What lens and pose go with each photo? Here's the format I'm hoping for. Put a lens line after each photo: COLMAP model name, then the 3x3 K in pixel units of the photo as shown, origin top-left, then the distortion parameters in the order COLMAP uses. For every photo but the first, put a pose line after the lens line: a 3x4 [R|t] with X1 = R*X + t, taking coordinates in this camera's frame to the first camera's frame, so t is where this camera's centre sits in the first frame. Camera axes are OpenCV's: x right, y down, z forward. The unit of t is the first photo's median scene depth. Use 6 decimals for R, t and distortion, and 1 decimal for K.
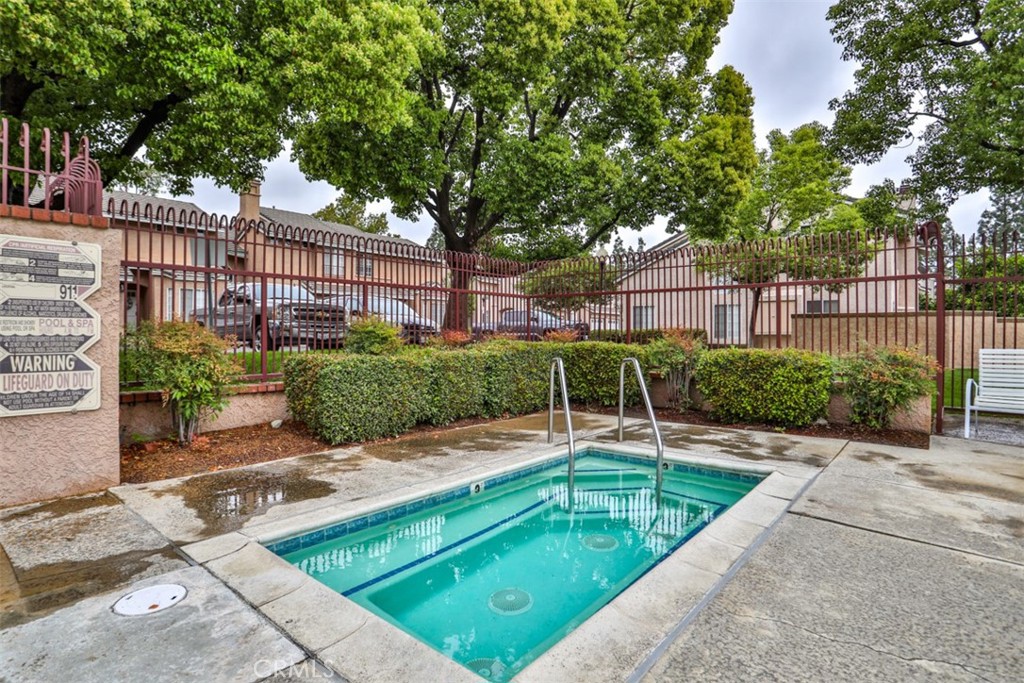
lens RADIAL K [[525.4, 0, 517.8], [0, 525.4, 332.3], [0, 0, 1]] dist [-0.075263, 0.032938]
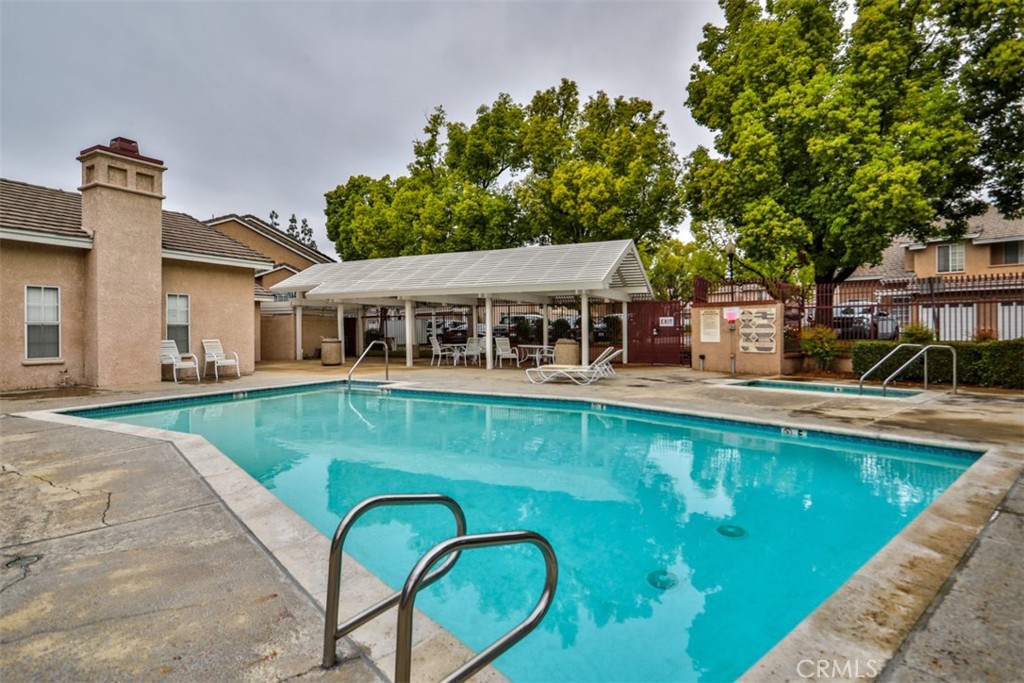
lens RADIAL K [[525.4, 0, 517.8], [0, 525.4, 332.3], [0, 0, 1]] dist [-0.075263, 0.032938]
pose [[-0.199872, 0.002378, -0.979819, 2.080608], [0.006897, 0.999976, 0.001020, -0.009508], [0.979798, -0.006554, -0.199883, -0.053177]]
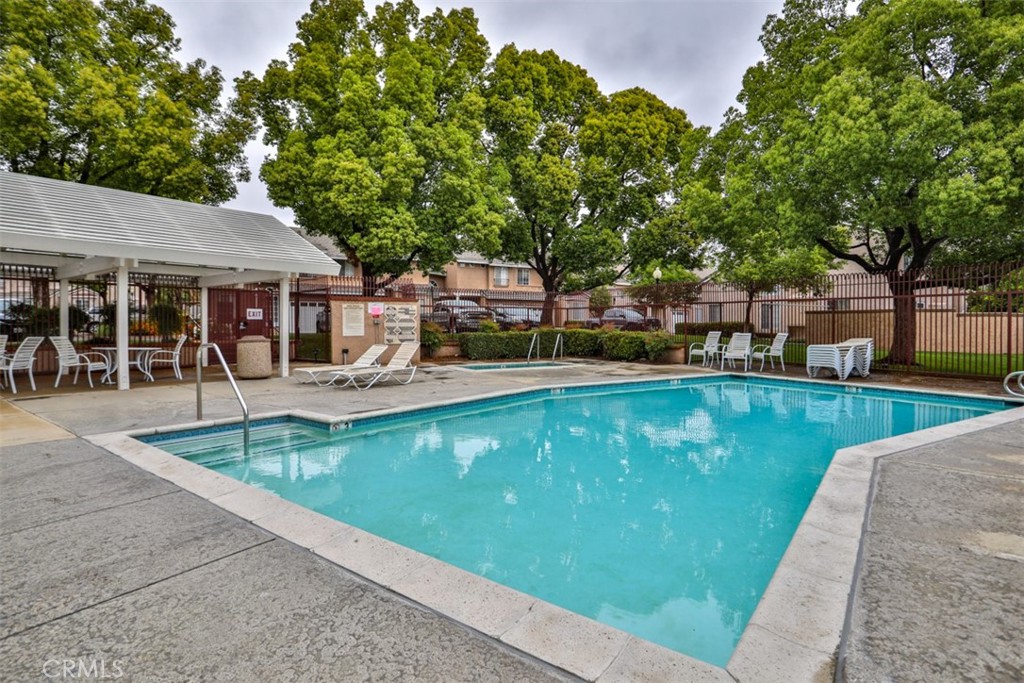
lens RADIAL K [[525.4, 0, 517.8], [0, 525.4, 332.3], [0, 0, 1]] dist [-0.075263, 0.032938]
pose [[0.941530, 0.003701, -0.336909, 0.957588], [0.002416, 0.999840, 0.017737, -0.014327], [0.336921, -0.017513, 0.941370, -1.874682]]
